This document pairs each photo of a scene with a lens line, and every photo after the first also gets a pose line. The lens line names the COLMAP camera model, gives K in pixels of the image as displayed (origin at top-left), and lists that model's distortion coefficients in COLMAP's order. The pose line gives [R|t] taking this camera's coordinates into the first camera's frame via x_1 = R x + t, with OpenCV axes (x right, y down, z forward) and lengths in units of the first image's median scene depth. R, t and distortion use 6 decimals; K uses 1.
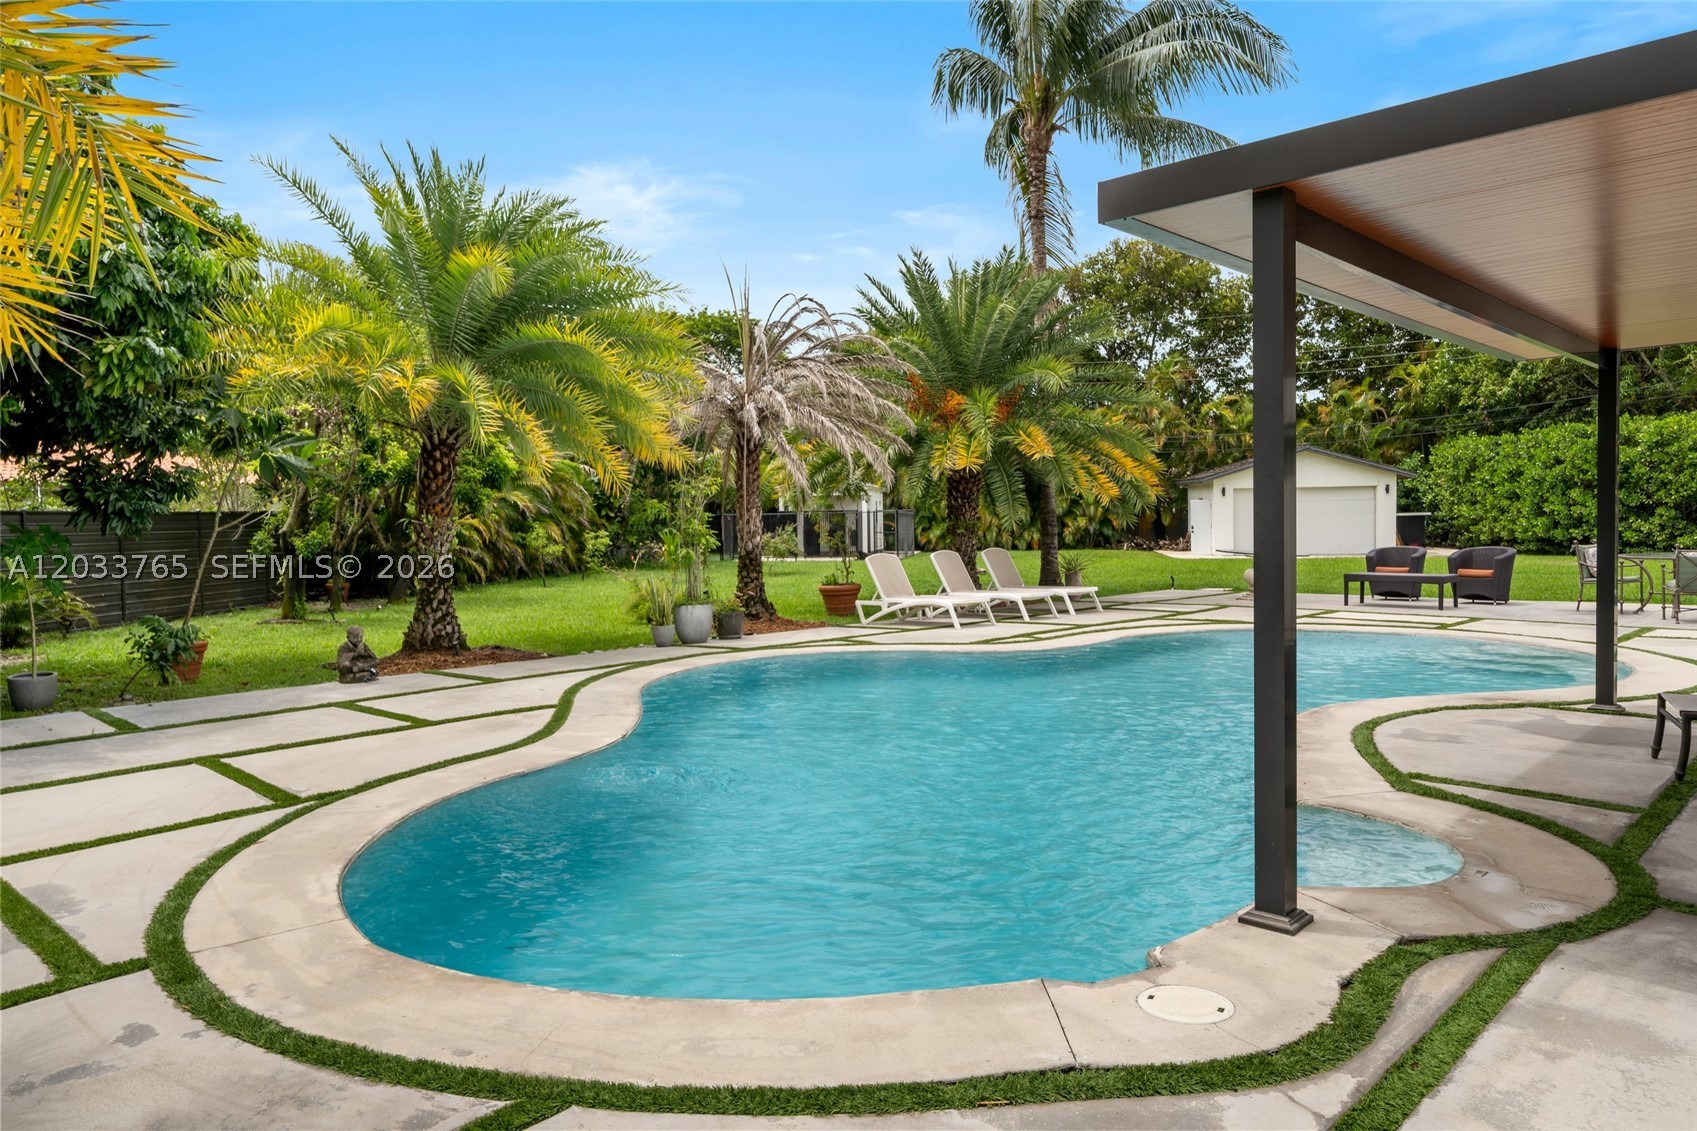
lens RADIAL K [[1127.2, 0, 848.5], [0, 1127.2, 565.5], [0, 0, 1]] dist [-0.018111, 0.004292]
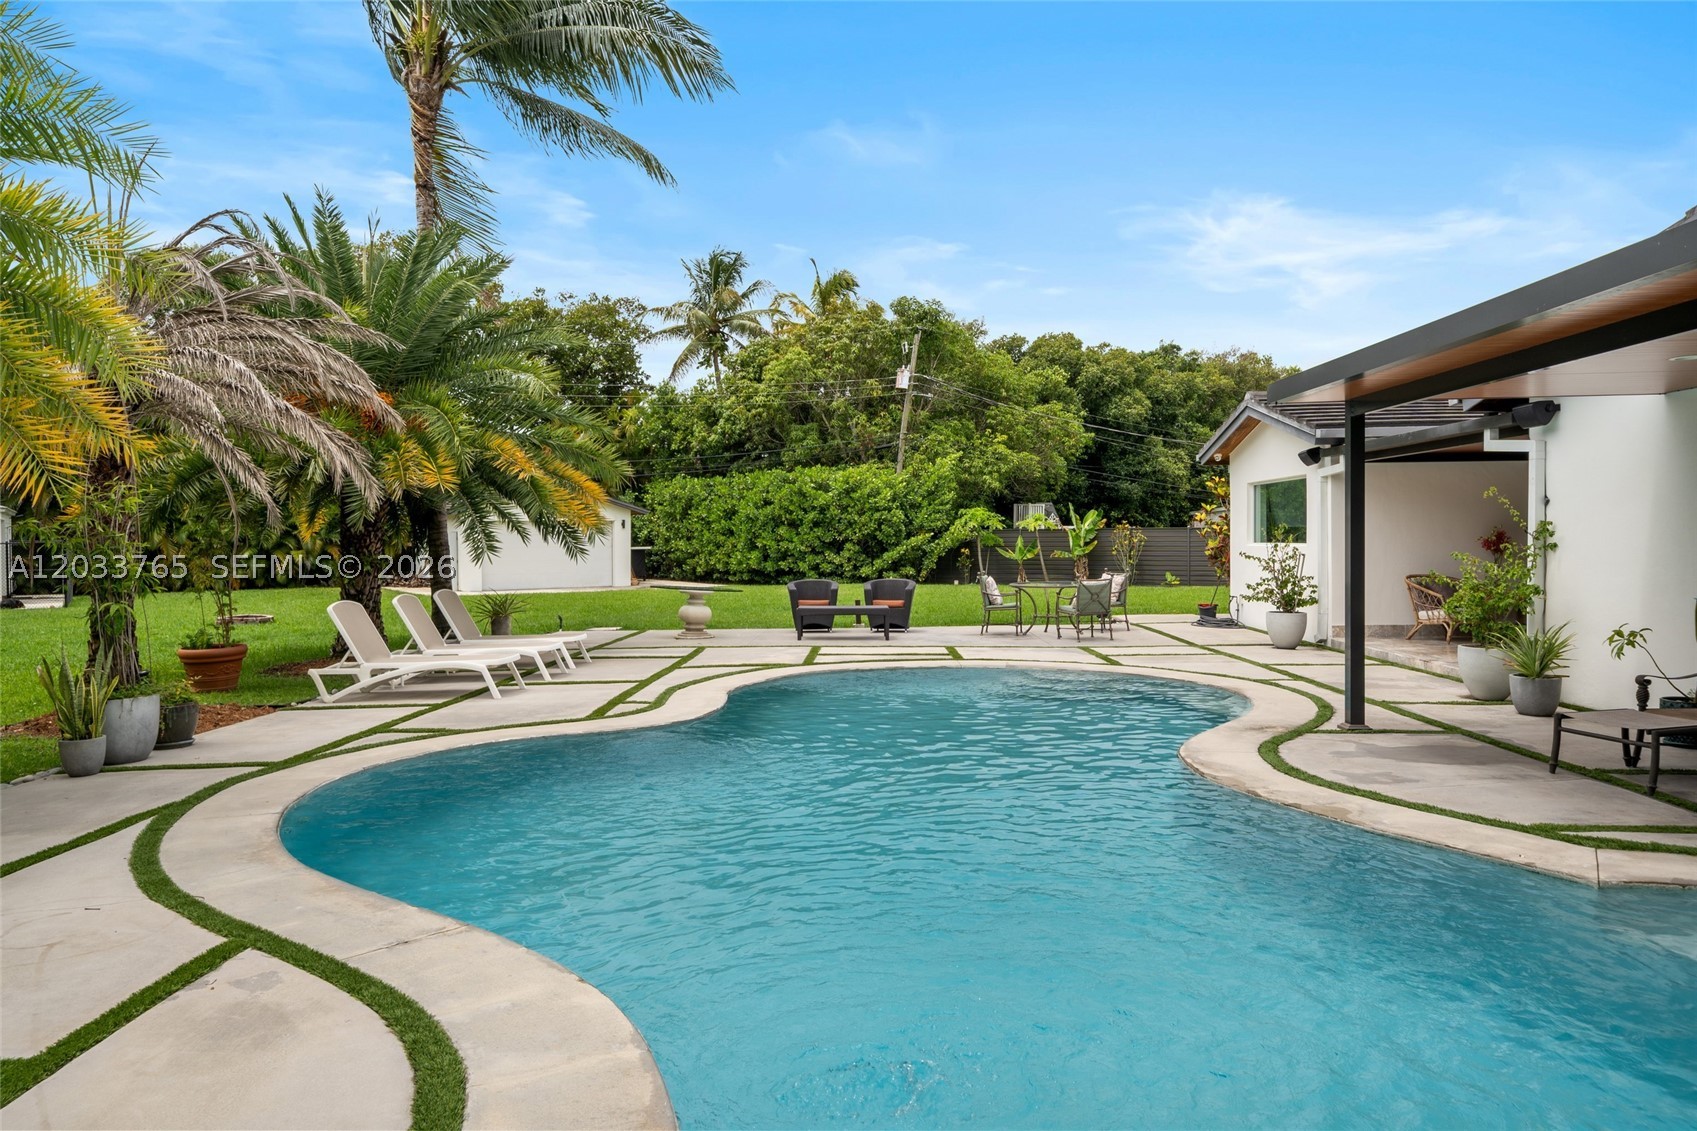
lens RADIAL K [[1127.2, 0, 848.5], [0, 1127.2, 565.5], [0, 0, 1]] dist [-0.018111, 0.004292]
pose [[0.745171, -0.006503, 0.666842, -0.081641], [0.026515, 0.999451, -0.019883, -0.004105], [-0.666347, 0.032498, 0.744934, 0.101619]]
